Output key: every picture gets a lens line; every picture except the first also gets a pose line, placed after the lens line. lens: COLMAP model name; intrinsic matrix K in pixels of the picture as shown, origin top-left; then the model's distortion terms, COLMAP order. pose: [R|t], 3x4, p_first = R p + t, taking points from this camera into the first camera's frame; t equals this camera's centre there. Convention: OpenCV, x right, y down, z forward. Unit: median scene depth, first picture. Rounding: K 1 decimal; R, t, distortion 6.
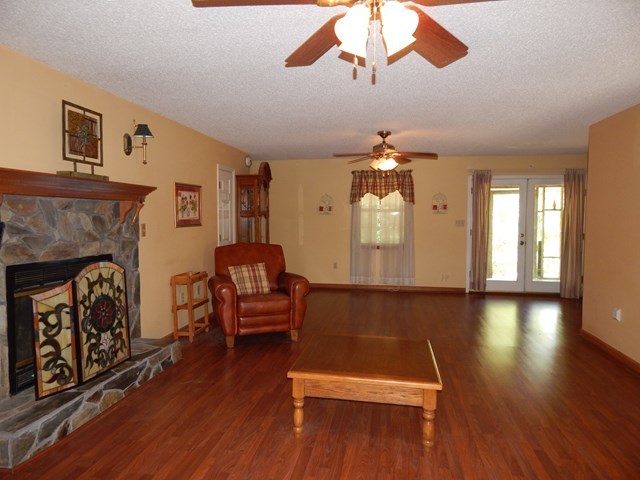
lens RADIAL K [[422.2, 0, 325.3], [0, 422.2, 240.0], [0, 0, 1]] dist [0.015161, -0.008102]
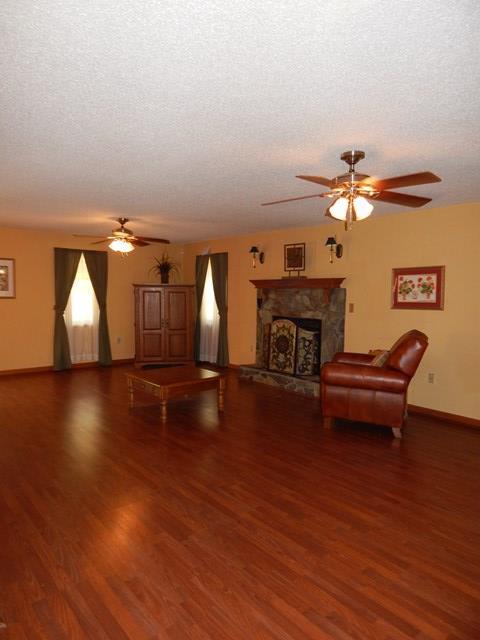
lens RADIAL K [[422.2, 0, 241.2], [0, 422.2, 322.1], [0, 0, 1]] dist [0.015161, -0.008102]
pose [[-0.650519, 0.040763, -0.758396, 1.057655], [-0.056196, 0.993238, 0.101588, -0.119309], [0.757408, 0.108703, -0.643829, 1.972192]]
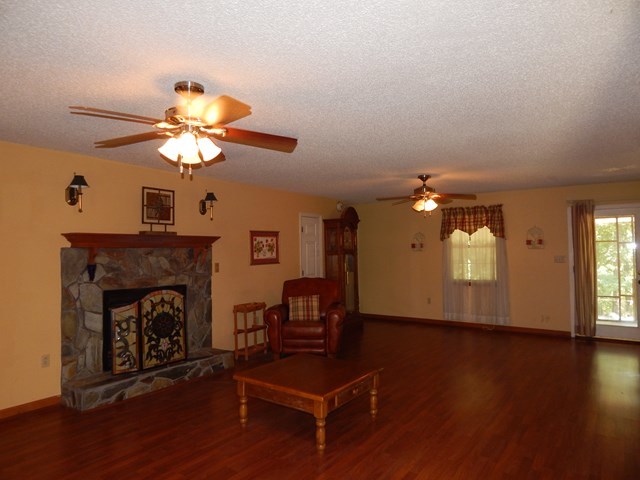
lens RADIAL K [[422.2, 0, 326.1], [0, 422.2, 242.7], [0, 0, 1]] dist [0.015161, -0.008102]
pose [[0.899148, -0.022208, -0.437080, 0.584416], [-0.009525, 0.997482, -0.070276, -0.013762], [0.437540, 0.067351, 0.896673, -0.087543]]
